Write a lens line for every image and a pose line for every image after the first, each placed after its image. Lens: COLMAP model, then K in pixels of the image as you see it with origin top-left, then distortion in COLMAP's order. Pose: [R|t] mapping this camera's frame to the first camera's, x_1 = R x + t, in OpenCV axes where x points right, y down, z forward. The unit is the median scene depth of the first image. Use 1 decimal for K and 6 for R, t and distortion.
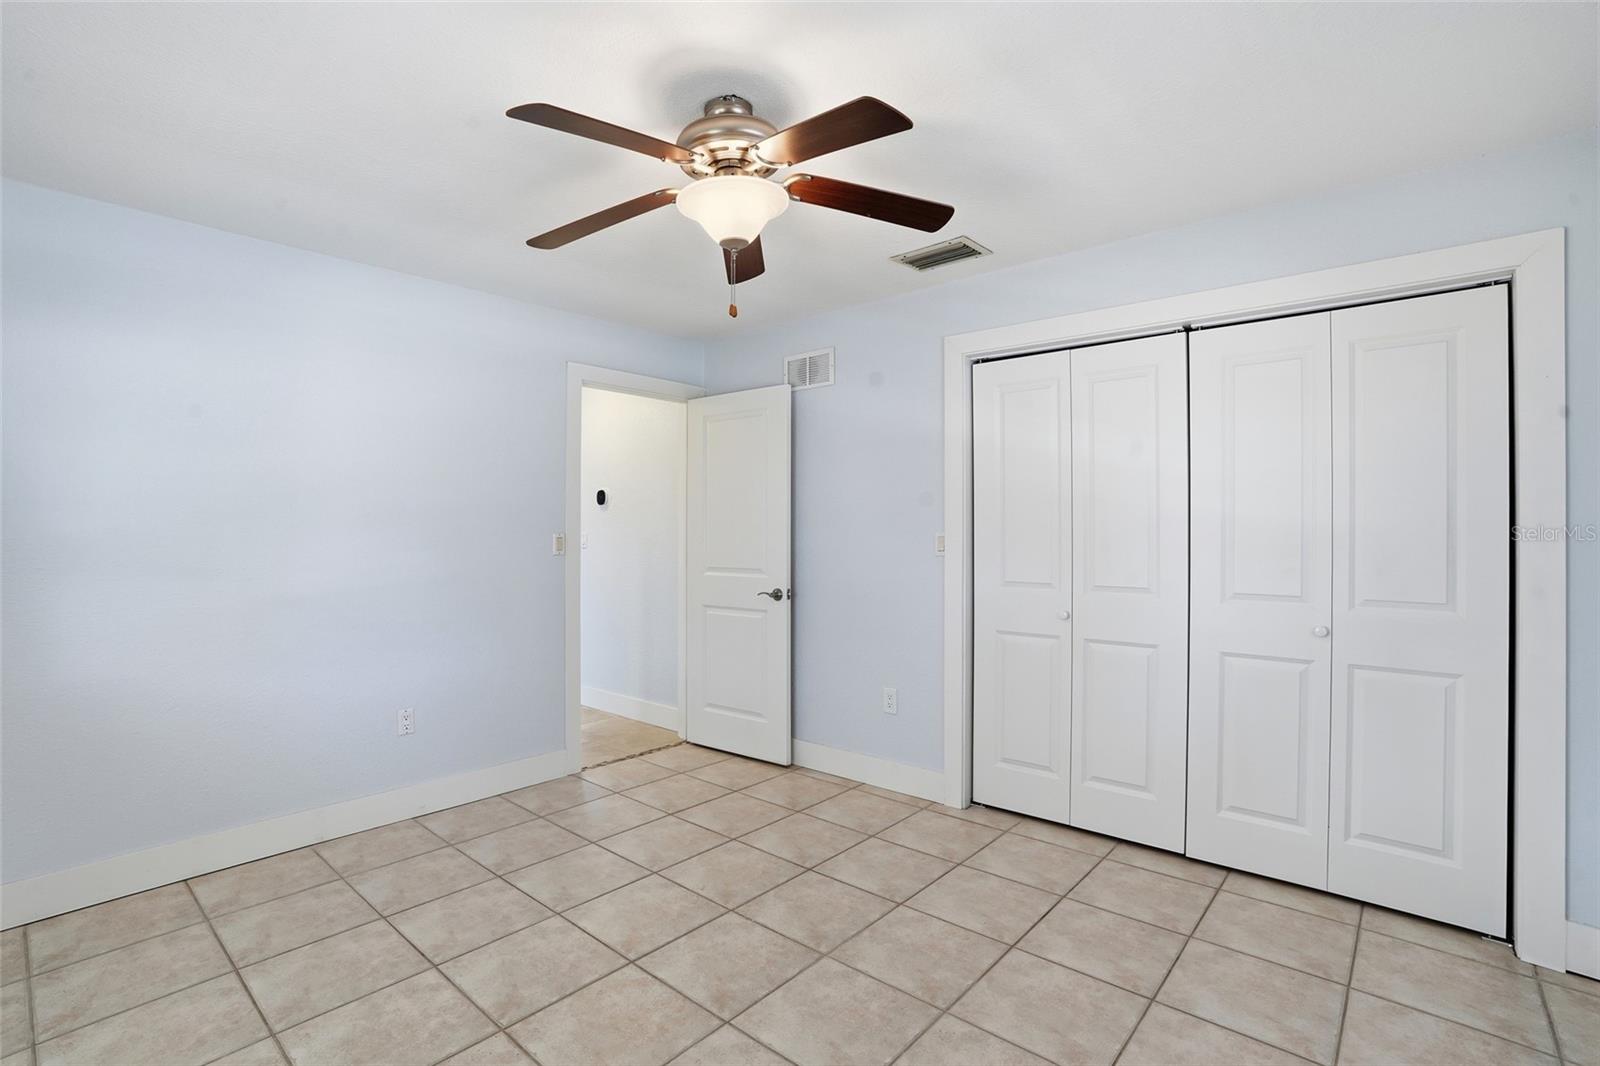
lens RADIAL K [[729.8, 0, 799.0], [0, 729.8, 534.4], [0, 0, 1]] dist [-0.000580, -0.000027]
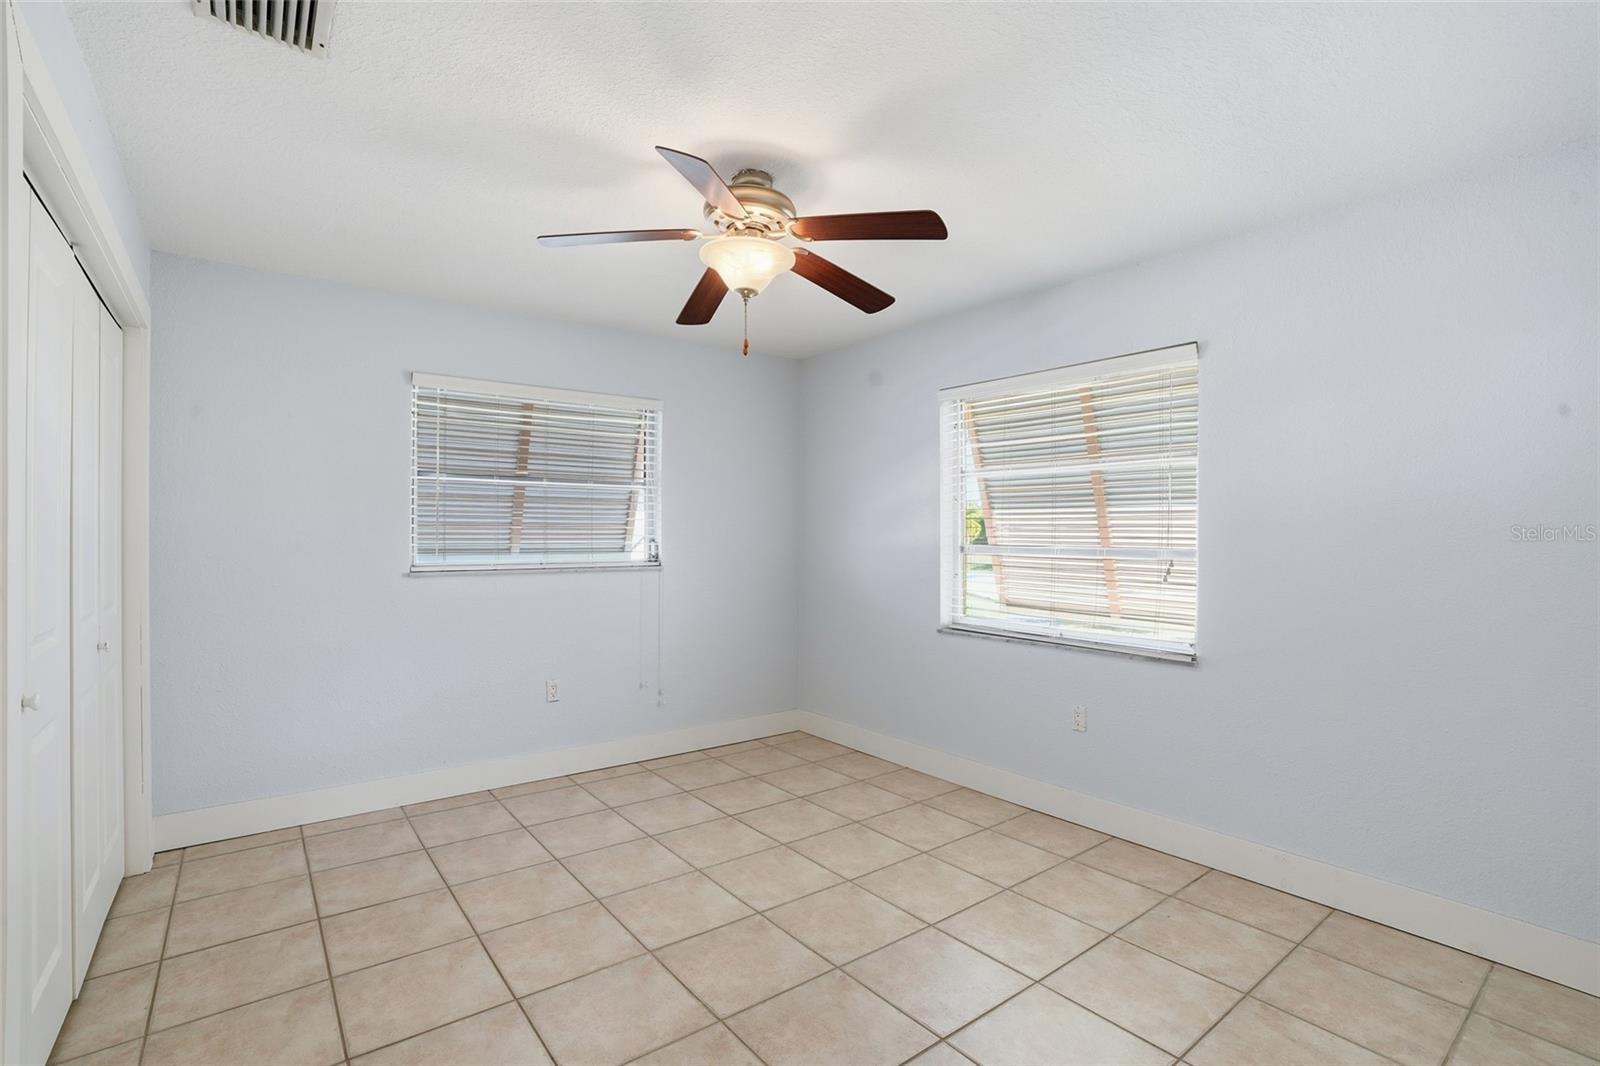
lens RADIAL K [[729.8, 0, 799.9], [0, 729.8, 531.9], [0, 0, 1]] dist [-0.000580, -0.000027]
pose [[-0.980338, 0.001649, 0.197317, -0.359118], [0.002357, 0.999992, 0.003355, -0.011844], [-0.197310, 0.003755, -0.980334, 1.894516]]
